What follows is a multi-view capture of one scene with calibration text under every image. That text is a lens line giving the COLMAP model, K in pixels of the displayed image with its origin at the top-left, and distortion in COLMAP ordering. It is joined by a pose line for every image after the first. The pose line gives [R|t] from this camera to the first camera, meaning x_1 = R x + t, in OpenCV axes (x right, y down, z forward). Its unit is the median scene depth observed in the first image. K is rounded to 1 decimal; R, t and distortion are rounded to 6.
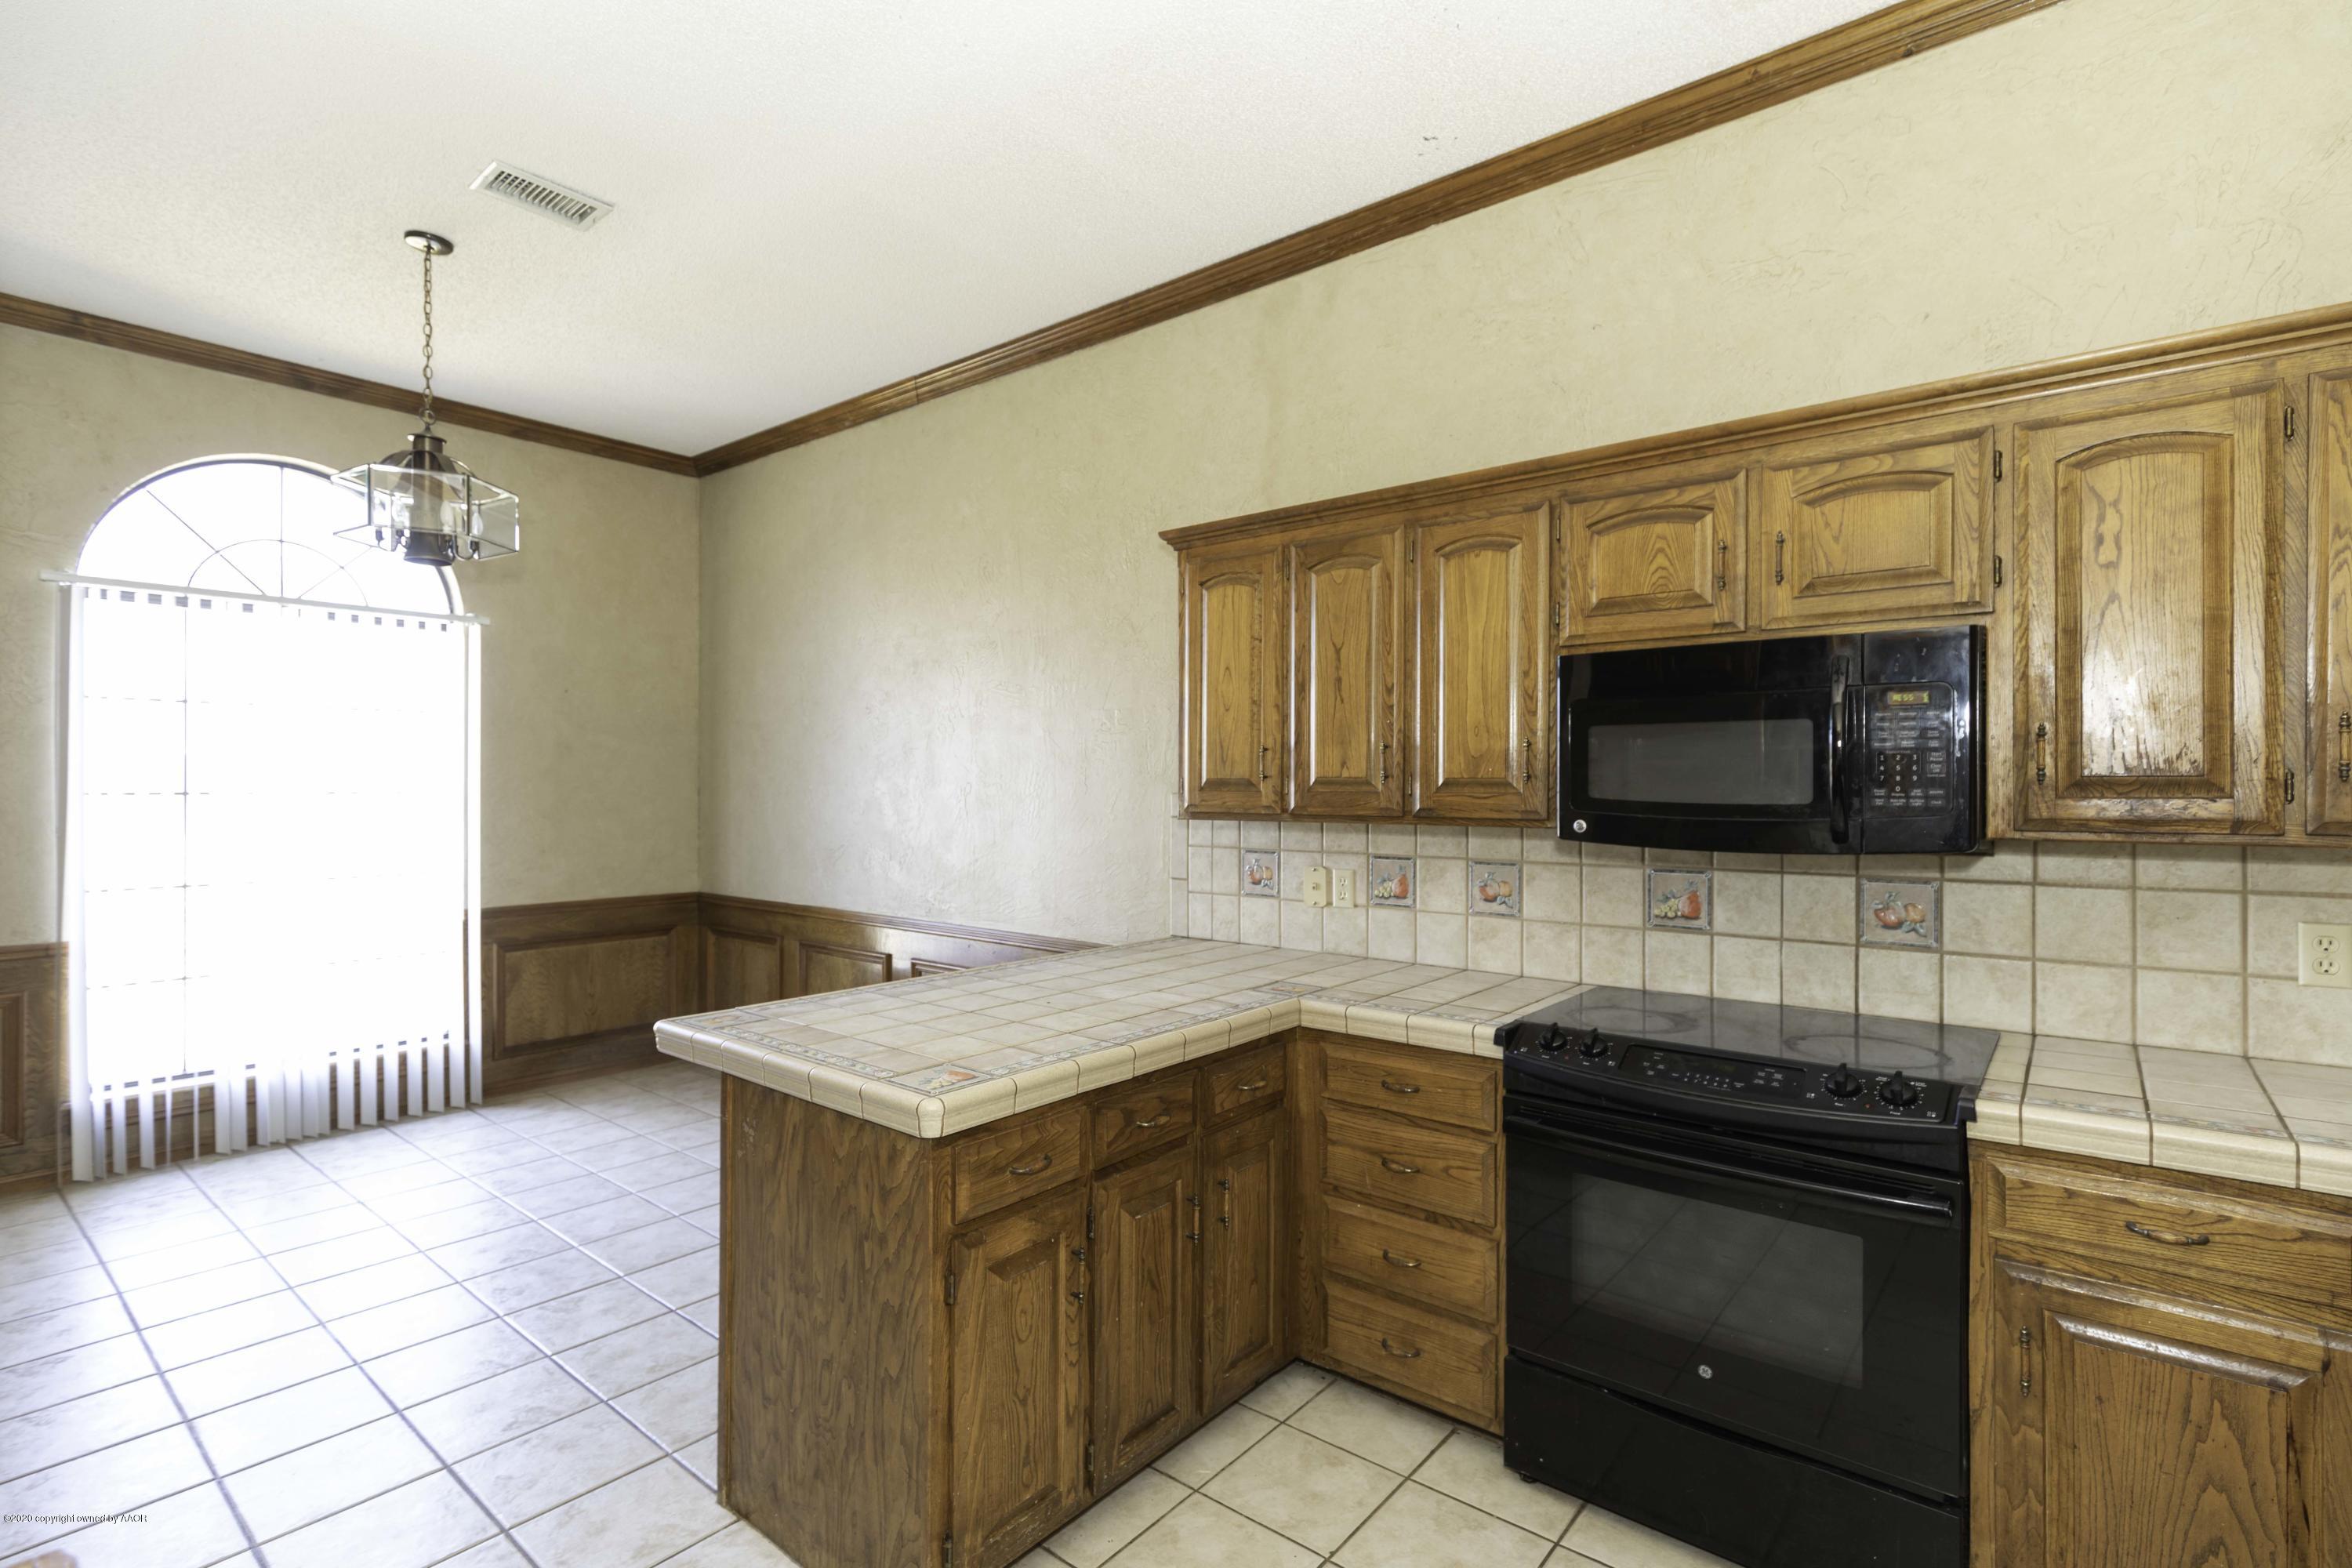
lens RADIAL K [[1060.9, 0, 1201.3], [0, 1060.9, 790.7], [0, 0, 1]] dist [0.000118, -0.000086]
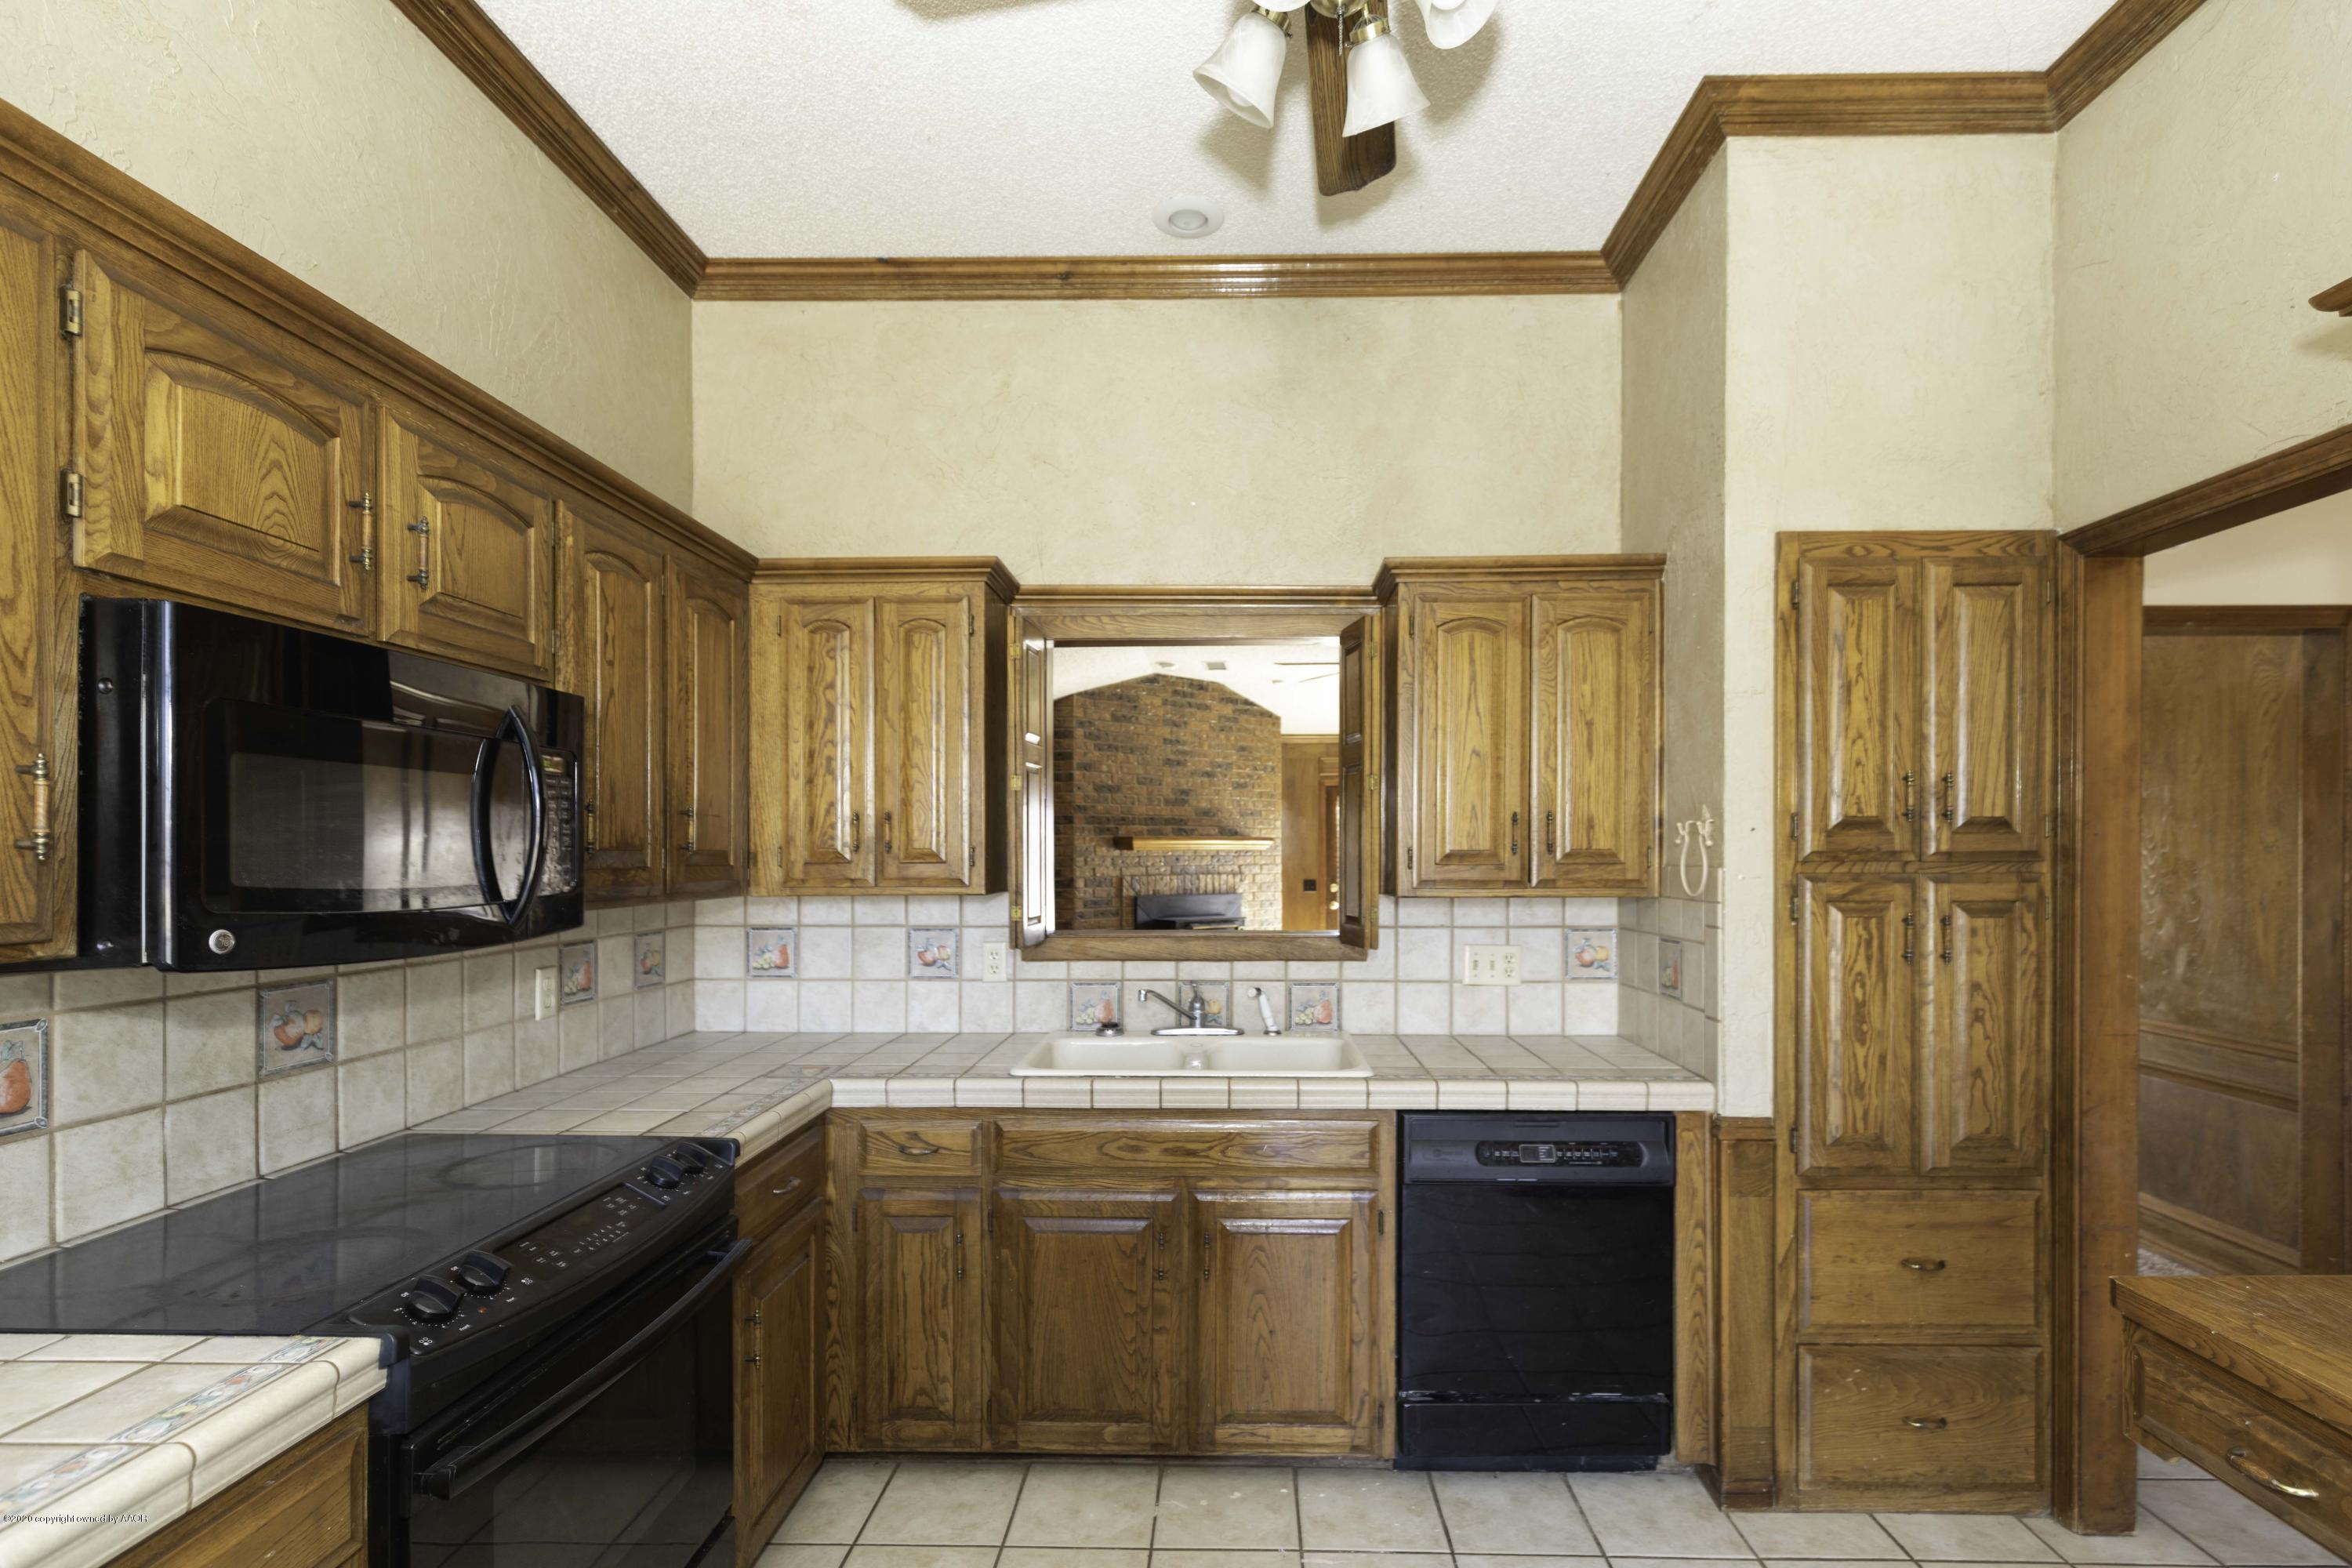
lens RADIAL K [[1083.8, 0, 1213.2], [0, 1083.8, 861.6], [0, 0, 1]] dist [-0.000741, -0.000623]
pose [[-0.593681, -0.007142, 0.804669, -0.349464], [0.004957, 0.999909, 0.012532, -0.009482], [-0.804685, 0.011429, -0.593592, 0.899080]]
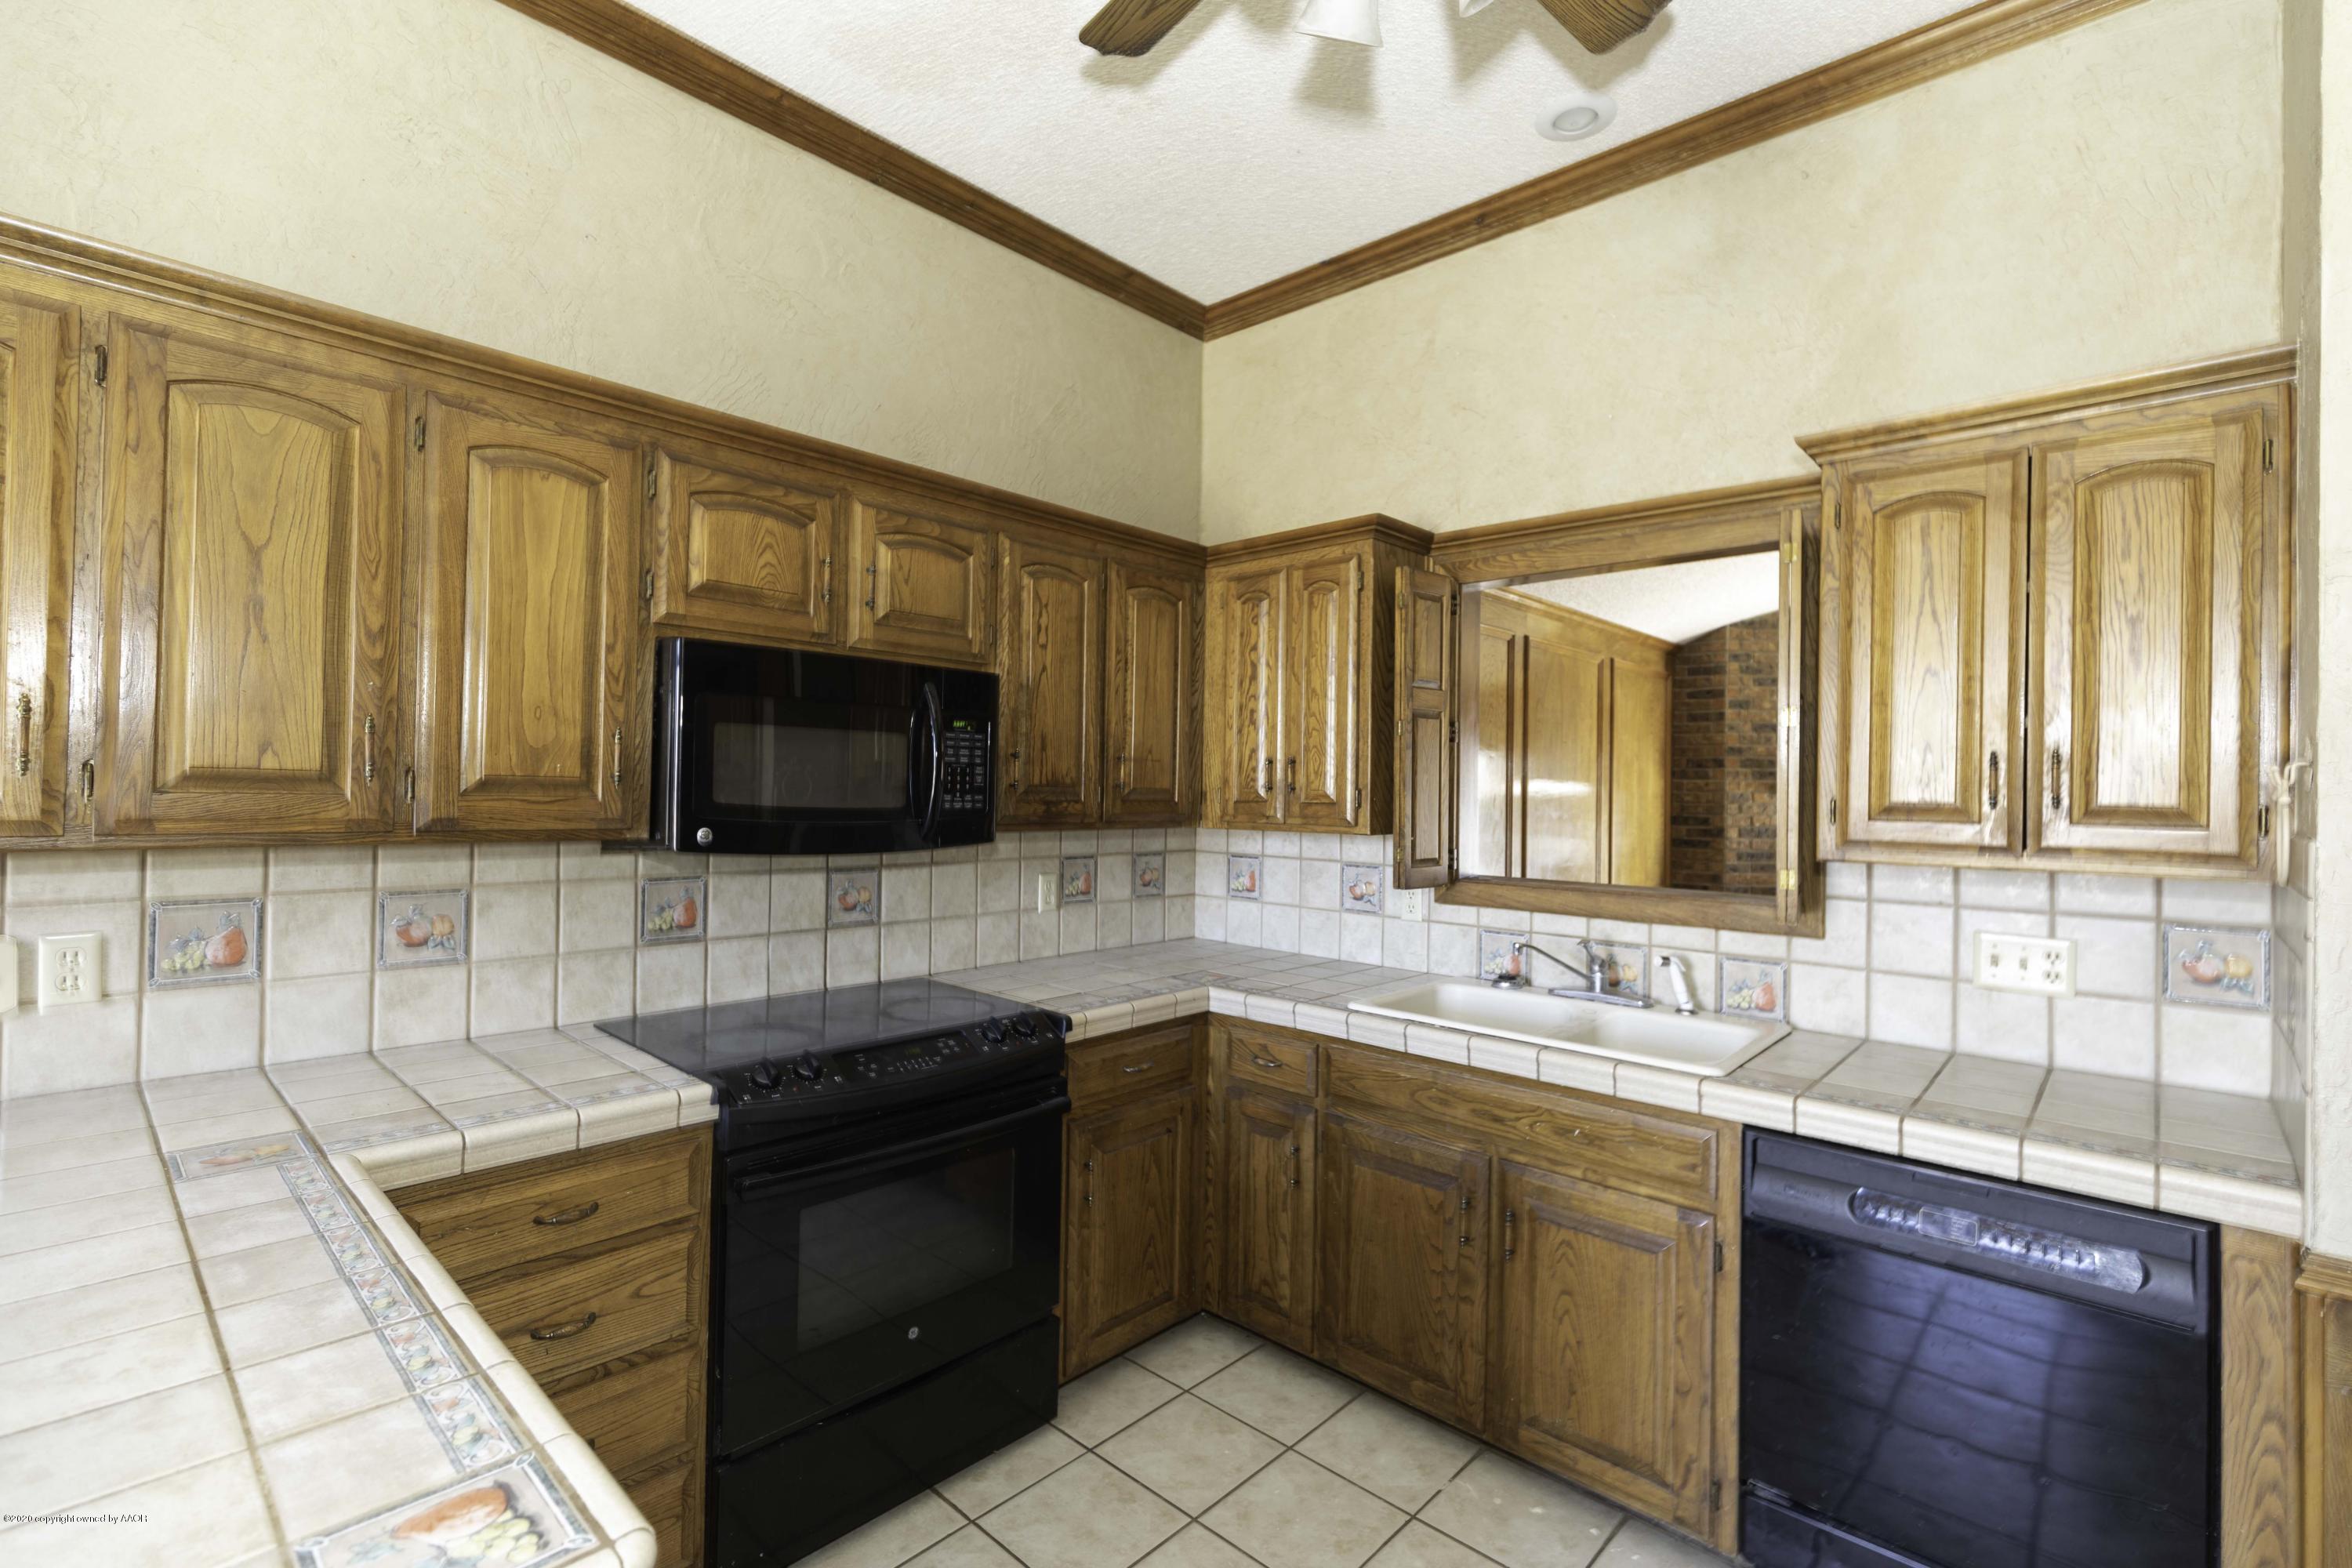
lens RADIAL K [[1033.3, 0, 1176.0], [0, 1033.3, 784.0], [0, 0, 1]] dist [0.000282, -0.006016]
pose [[0.087796, 0.006265, 0.996119, -0.449313], [-0.012504, 0.999908, -0.005187, -0.009244], [-0.996060, -0.012001, 0.087867, 0.521762]]
